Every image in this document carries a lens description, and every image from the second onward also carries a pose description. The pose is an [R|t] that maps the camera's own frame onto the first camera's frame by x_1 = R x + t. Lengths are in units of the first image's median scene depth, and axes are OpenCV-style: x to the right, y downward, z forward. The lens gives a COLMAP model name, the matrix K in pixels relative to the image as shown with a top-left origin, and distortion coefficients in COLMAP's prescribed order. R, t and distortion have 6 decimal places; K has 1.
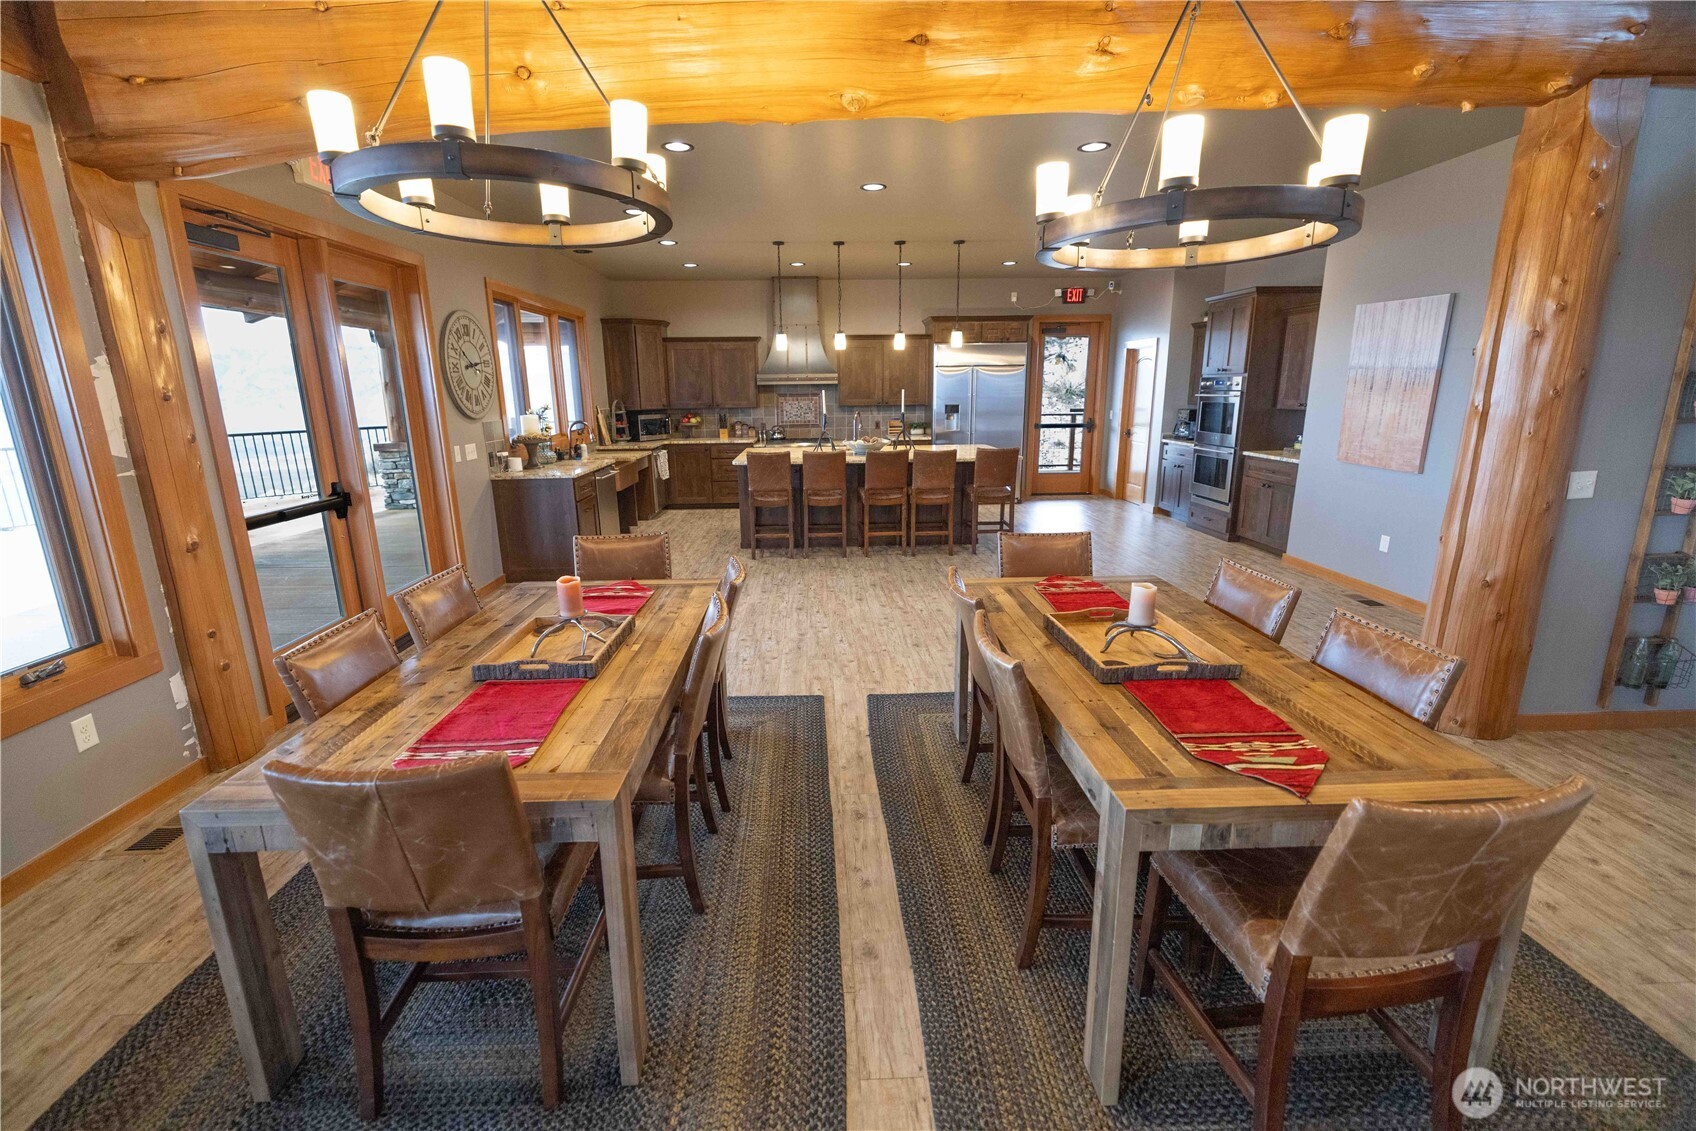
lens RADIAL K [[721.3, 0, 841.3], [0, 721.3, 559.4], [0, 0, 1]] dist [0.001885, -0.000355]
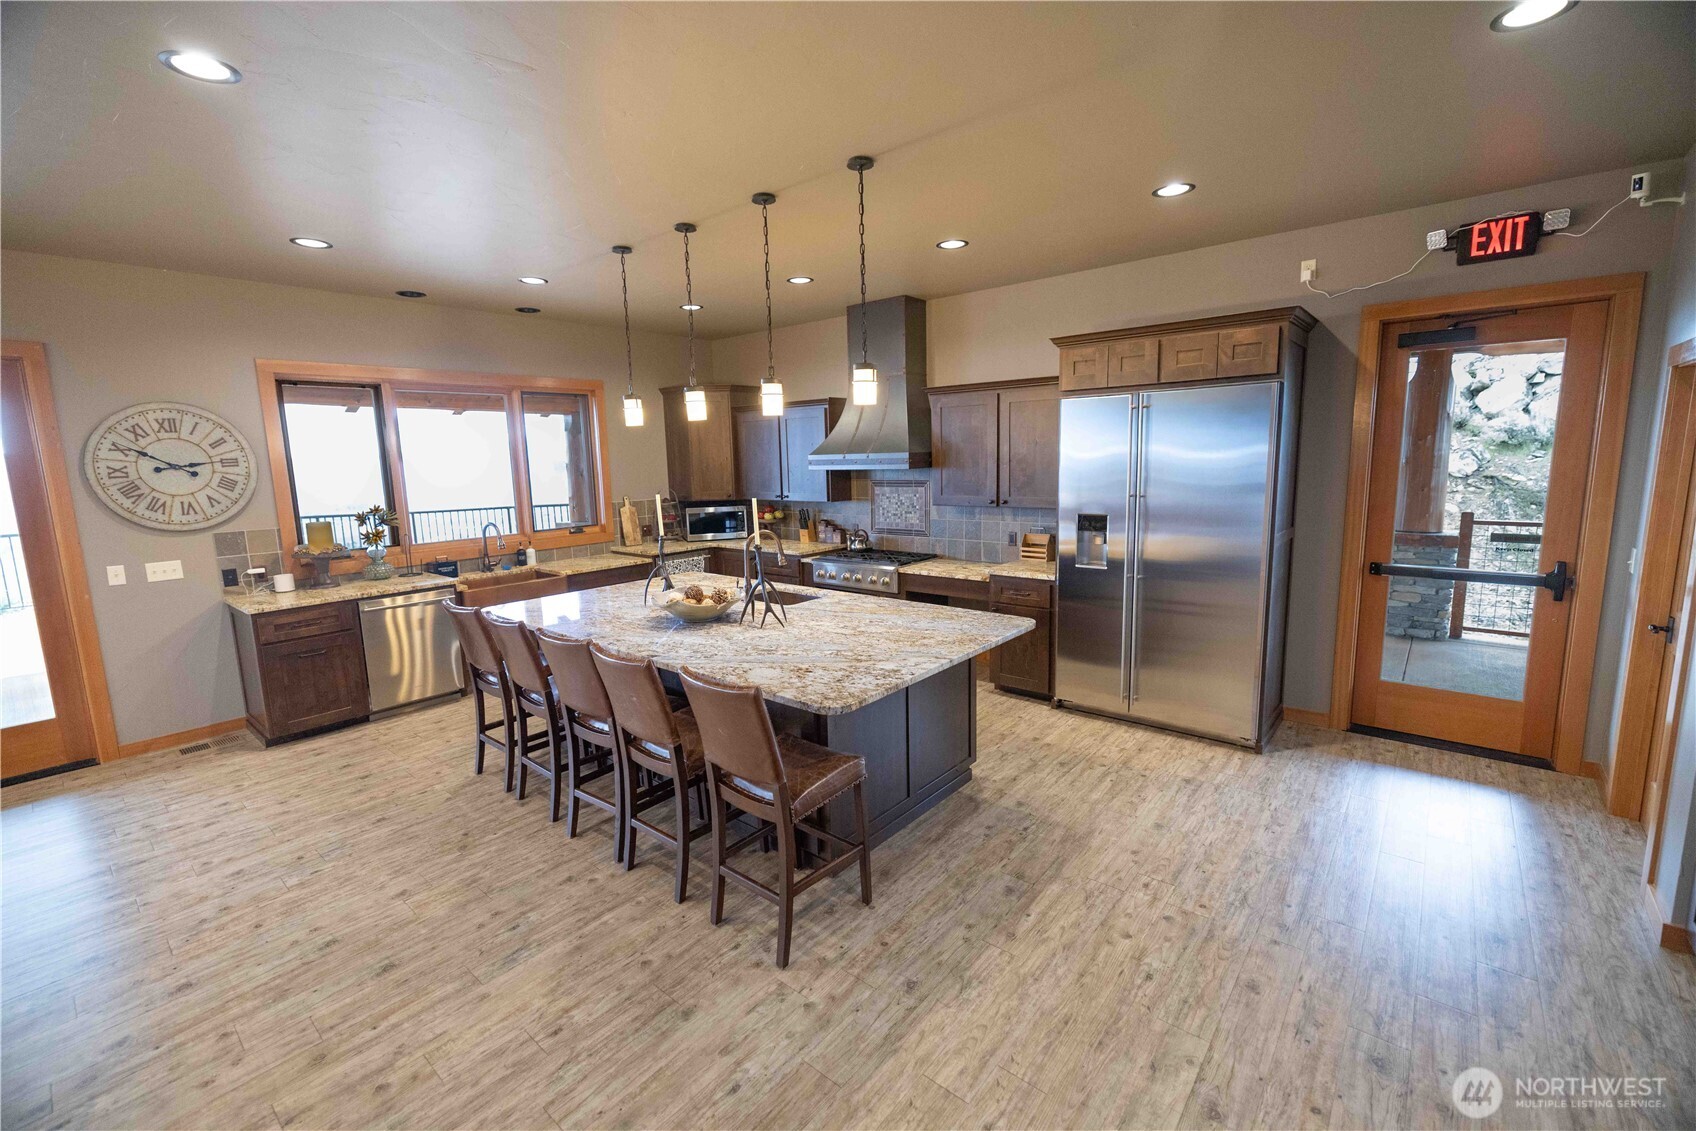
lens RADIAL K [[721.3, 0, 841.3], [0, 721.3, 559.4], [0, 0, 1]] dist [0.001885, -0.000355]
pose [[0.732355, 0.093031, -0.674538, 0.345052], [-0.142300, 0.989660, -0.018005, -0.147511], [0.665888, 0.109173, 0.738020, 0.520816]]
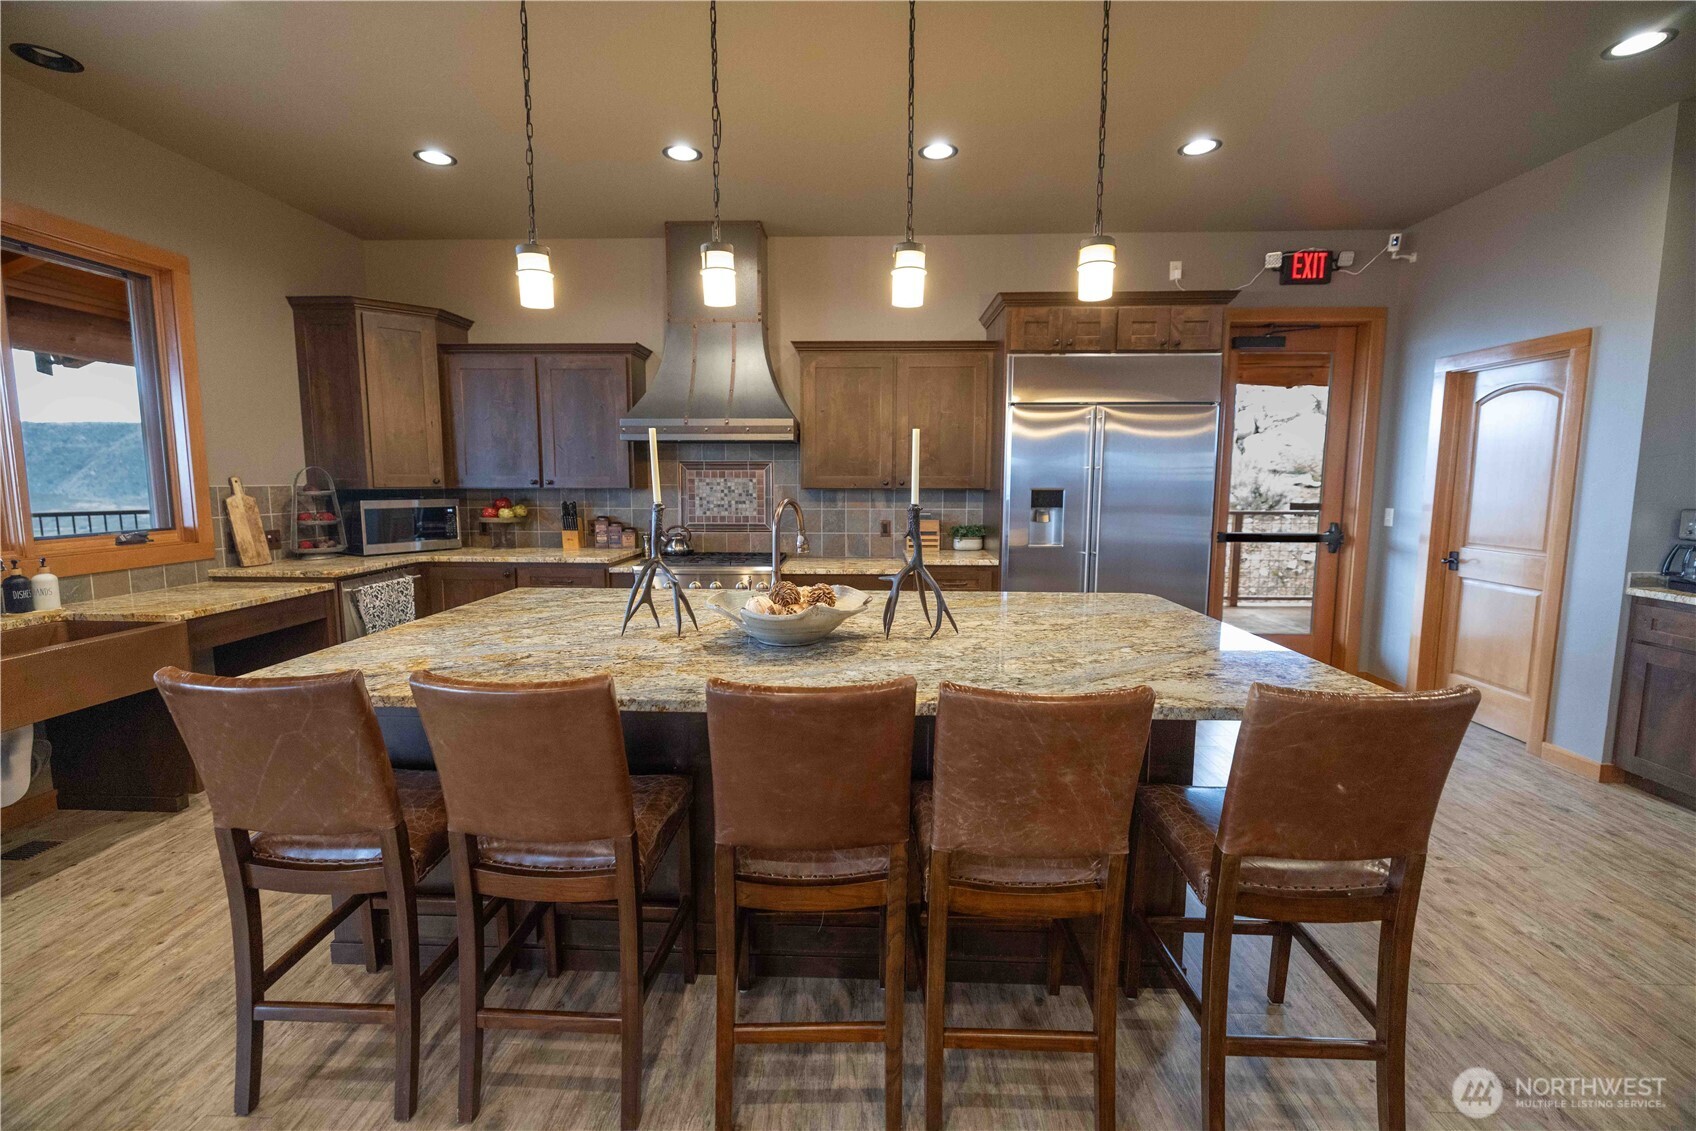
lens RADIAL K [[721.3, 0, 841.3], [0, 721.3, 559.4], [0, 0, 1]] dist [0.001885, -0.000355]
pose [[0.996818, 0.023406, -0.076193, 0.060231], [-0.032423, 0.992323, -0.119351, -0.110807], [0.072815, 0.121441, 0.989924, 0.538957]]
